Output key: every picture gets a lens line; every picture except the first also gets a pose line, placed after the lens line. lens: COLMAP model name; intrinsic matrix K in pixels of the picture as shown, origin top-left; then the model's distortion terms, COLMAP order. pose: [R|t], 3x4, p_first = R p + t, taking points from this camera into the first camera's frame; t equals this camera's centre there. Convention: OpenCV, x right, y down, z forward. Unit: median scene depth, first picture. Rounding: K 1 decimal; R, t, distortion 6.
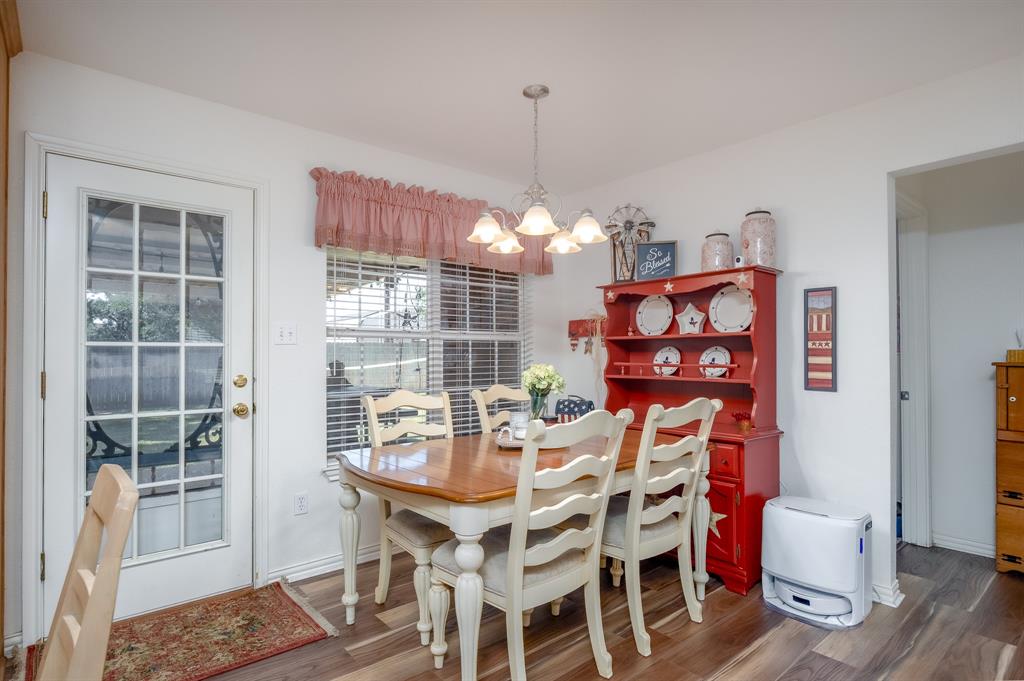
lens RADIAL K [[540.2, 0, 517.9], [0, 540.2, 346.4], [0, 0, 1]] dist [-0.001997, -0.000003]
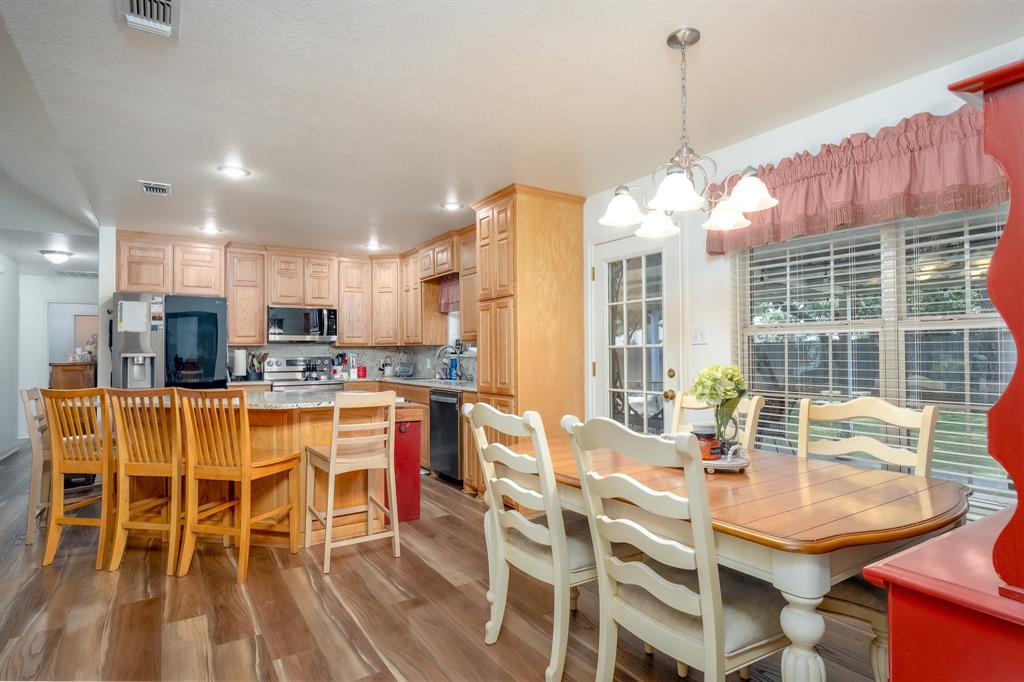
lens RADIAL K [[540.2, 0, 517.9], [0, 540.2, 346.9], [0, 0, 1]] dist [-0.001997, -0.000003]
pose [[-0.131452, -0.009707, -0.991275, 0.715524], [0.018534, 0.999753, -0.012248, 0.006945], [0.991149, -0.019982, -0.131240, 0.684960]]
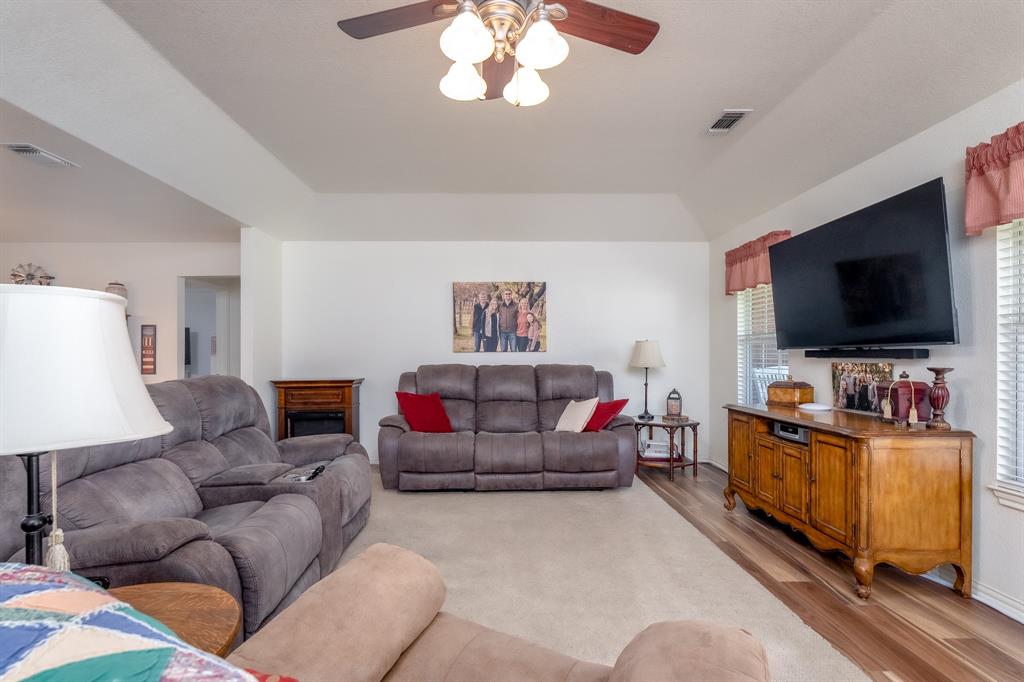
lens RADIAL K [[466.7, 0, 498.4], [0, 466.7, 353.2], [0, 0, 1]] dist [0.001141, -0.000073]
pose [[0.648441, -0.001789, 0.761263, 0.054510], [-0.005259, 0.999963, 0.006830, -0.015963], [-0.761247, -0.008432, 0.648408, -1.037297]]
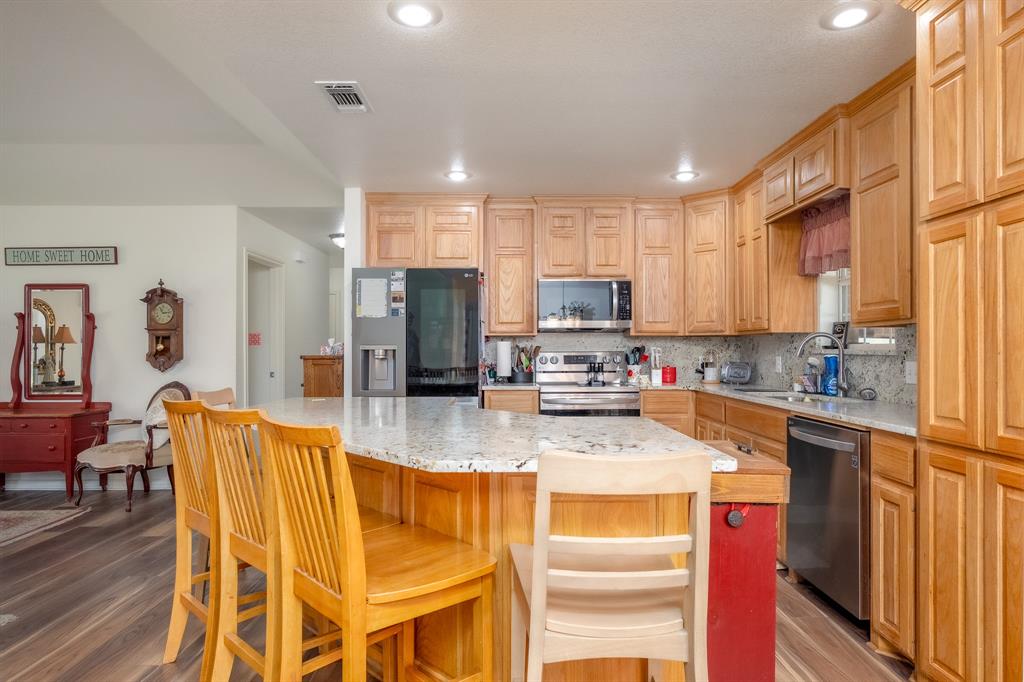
lens RADIAL K [[588.2, 0, 514.3], [0, 588.2, 346.5], [0, 0, 1]] dist [0.004173, 0.001159]
pose [[-0.644280, -0.002547, -0.764786, 0.121425], [0.009990, 0.999881, -0.011746, 0.007754], [0.764725, -0.015208, -0.644178, 0.475202]]
